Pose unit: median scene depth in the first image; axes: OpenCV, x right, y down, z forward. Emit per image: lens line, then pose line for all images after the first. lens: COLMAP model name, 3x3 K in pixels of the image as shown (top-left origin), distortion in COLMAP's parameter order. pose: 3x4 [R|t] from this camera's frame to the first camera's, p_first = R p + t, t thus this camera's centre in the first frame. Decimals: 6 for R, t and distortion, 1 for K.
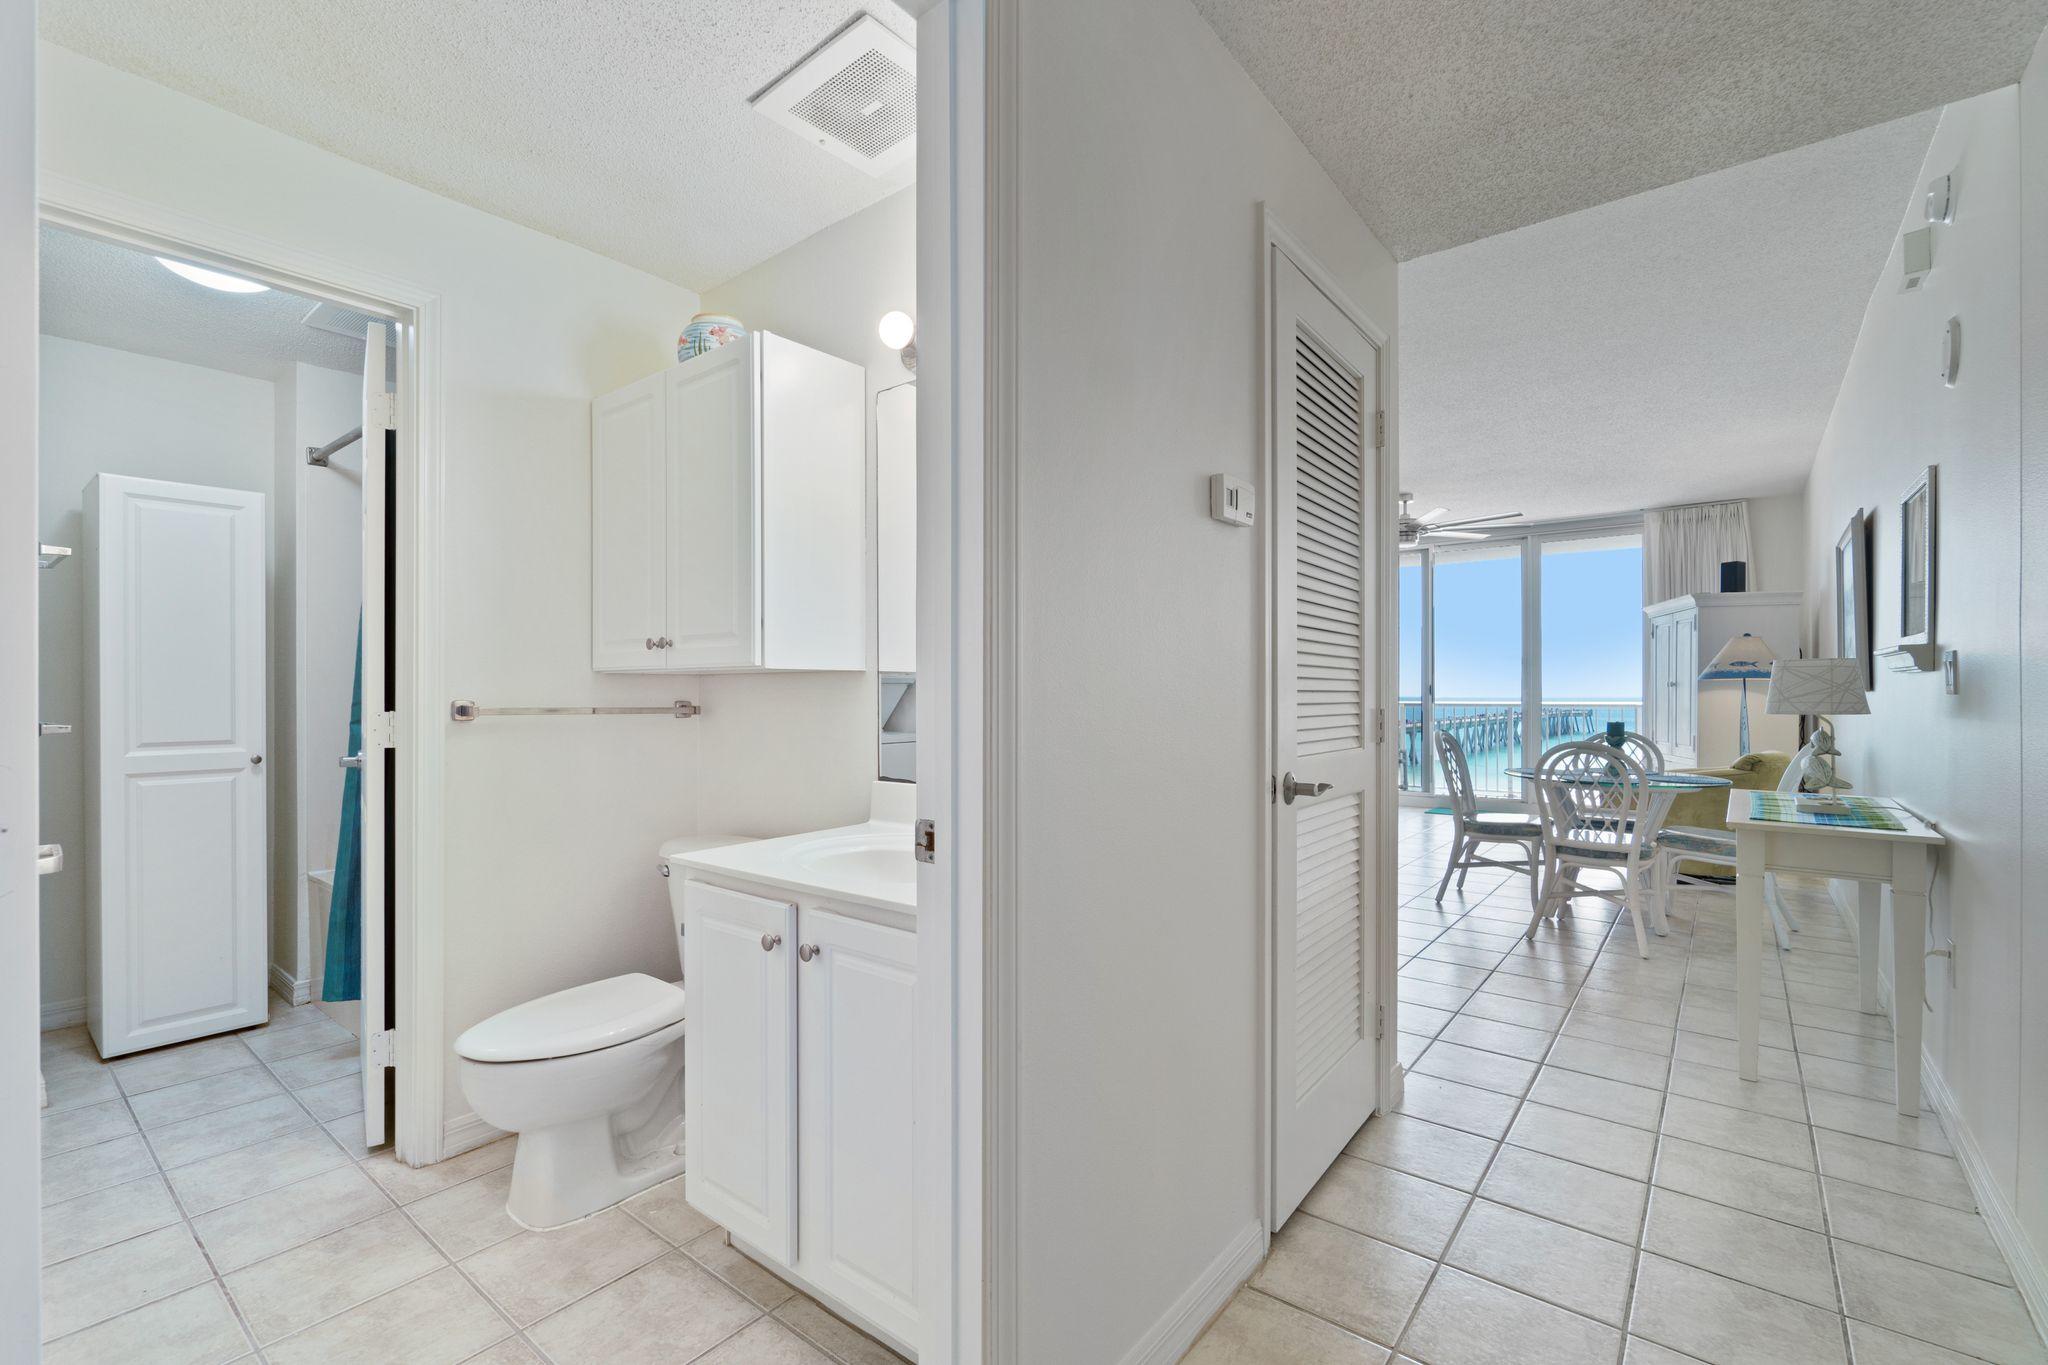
lens RADIAL K [[886.1, 0, 1014.6], [0, 886.1, 690.6], [0, 0, 1]] dist [-0.004241, -0.000006]
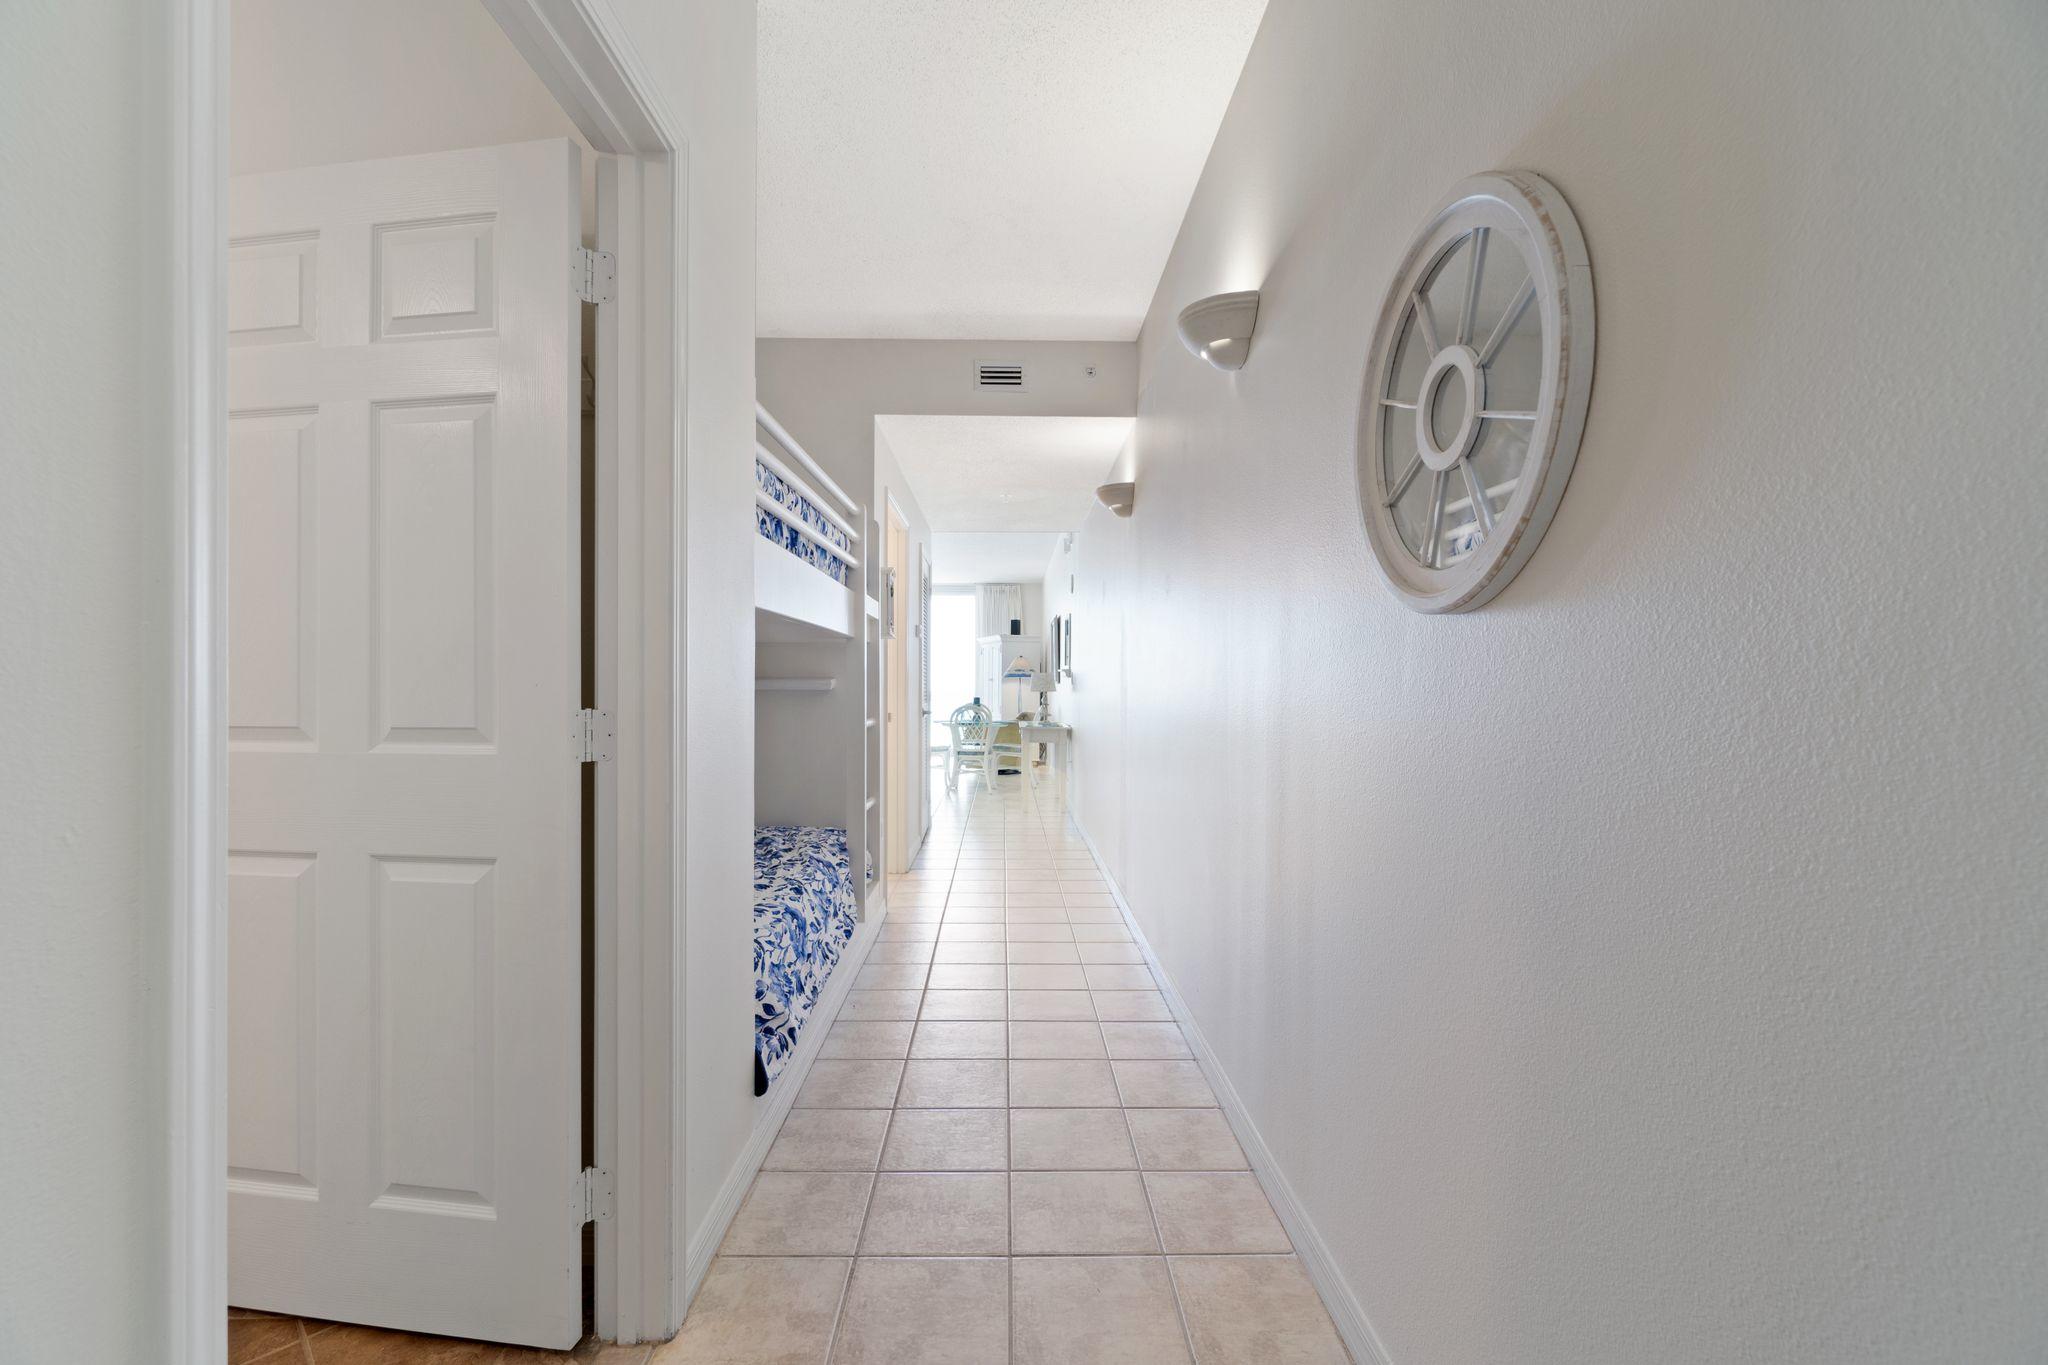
lens RADIAL K [[886.1, 0, 1014.6], [0, 886.1, 690.6], [0, 0, 1]] dist [-0.004241, -0.000006]
pose [[0.768188, -0.003603, 0.640214, -0.540900], [-0.002911, 0.999954, 0.009120, -0.001445], [-0.640217, -0.008870, 0.768143, -0.619577]]
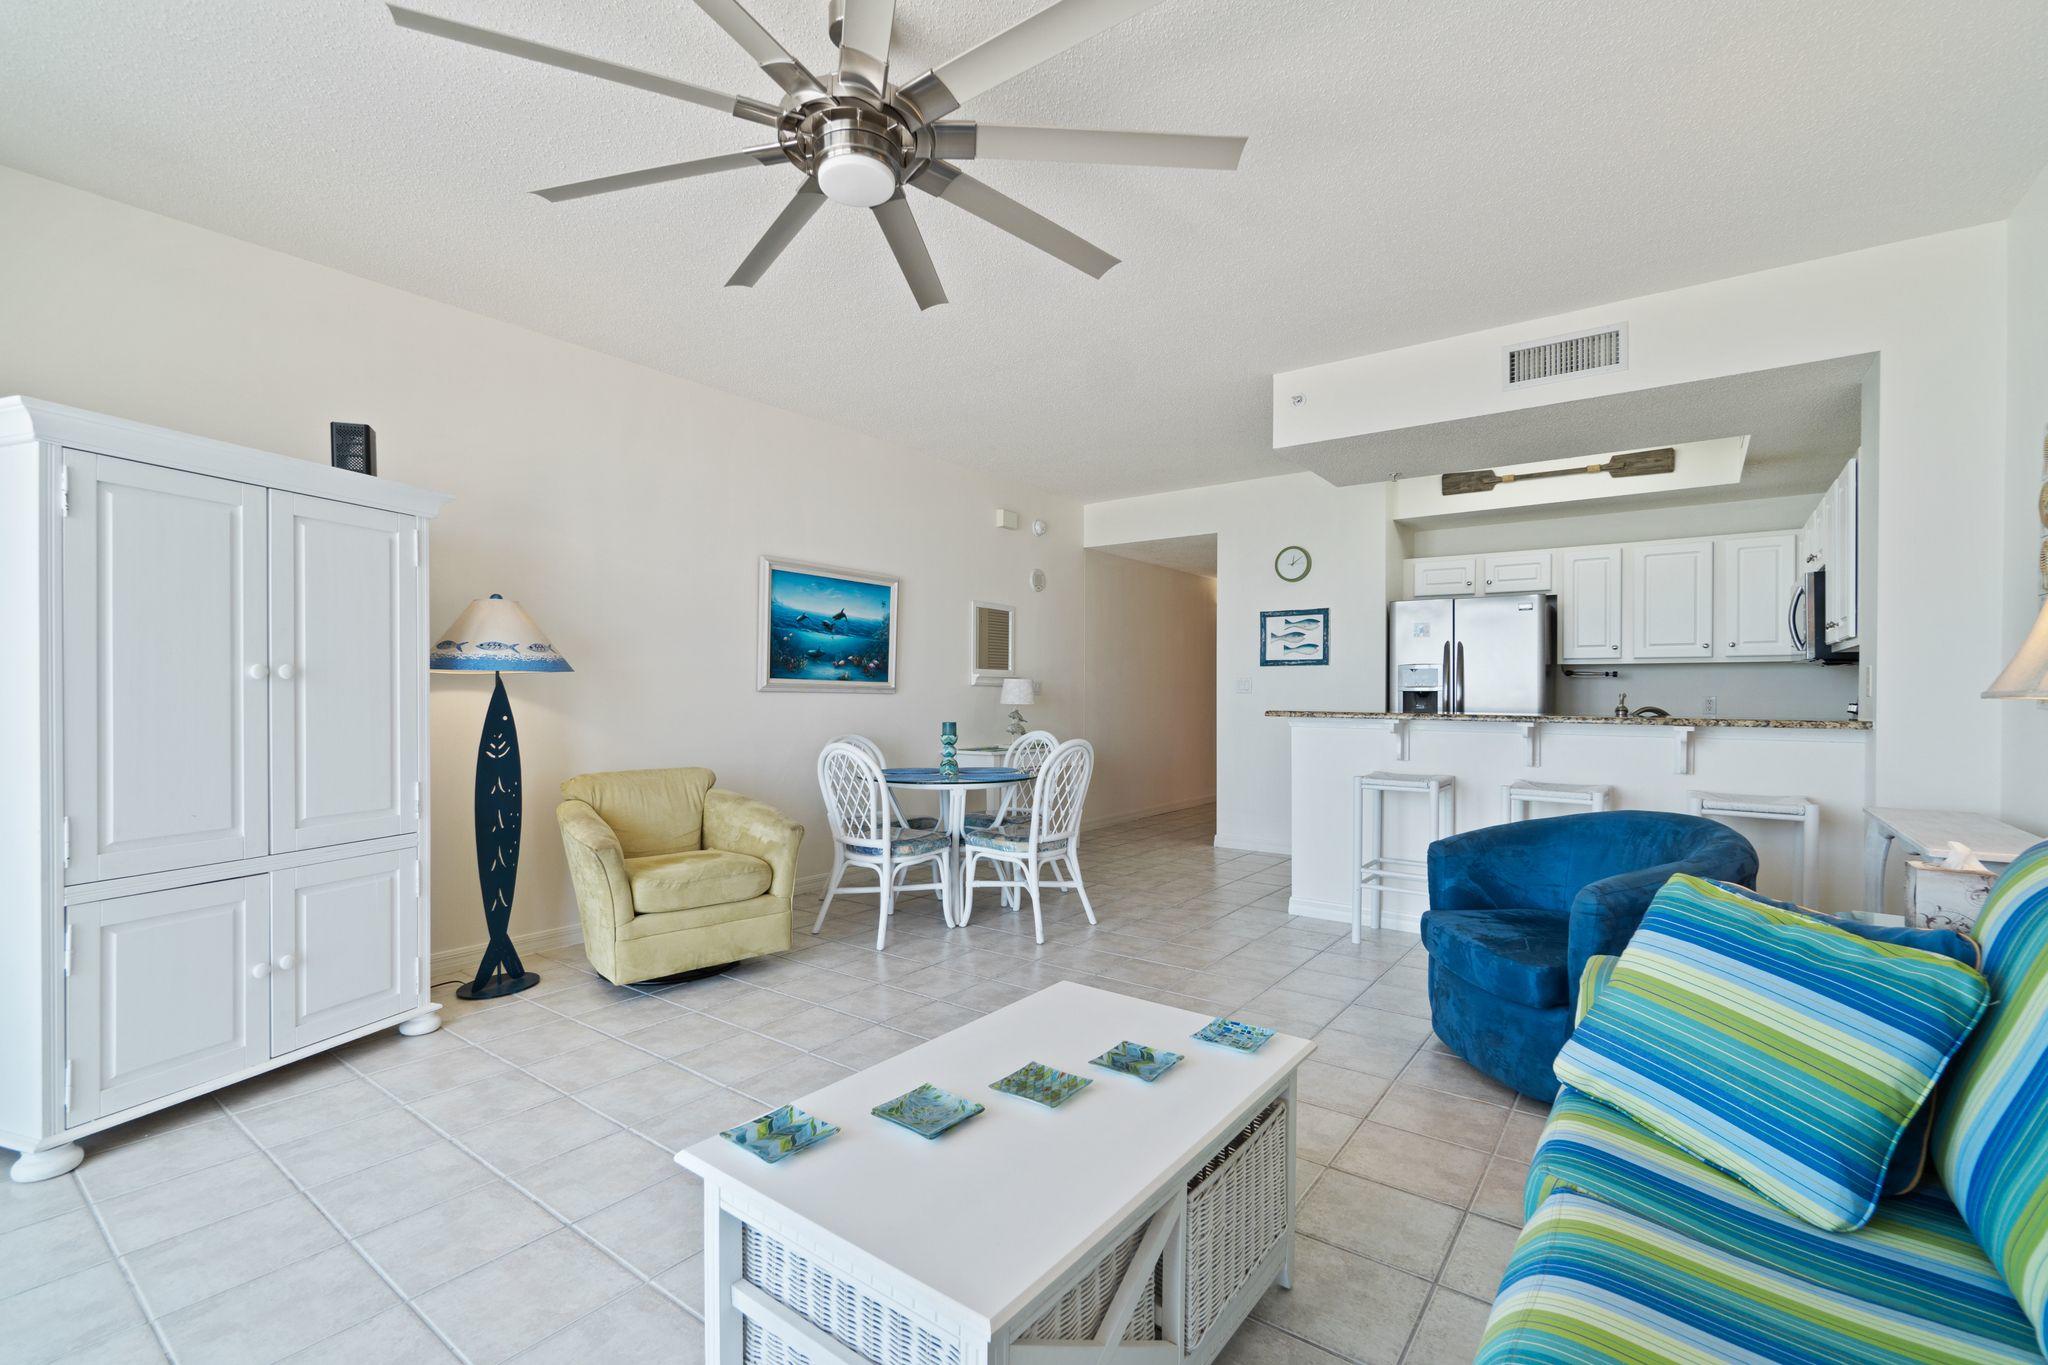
lens RADIAL K [[927.8, 0, 1013.1], [0, 927.8, 693.1], [0, 0, 1]] dist [-0.003007, -0.000144]
pose [[-0.999119, -0.005358, -0.041618, 0.517397], [-0.005336, 0.999986, -0.000649, 0.000555], [0.041621, -0.000427, -0.999133, 1.671376]]
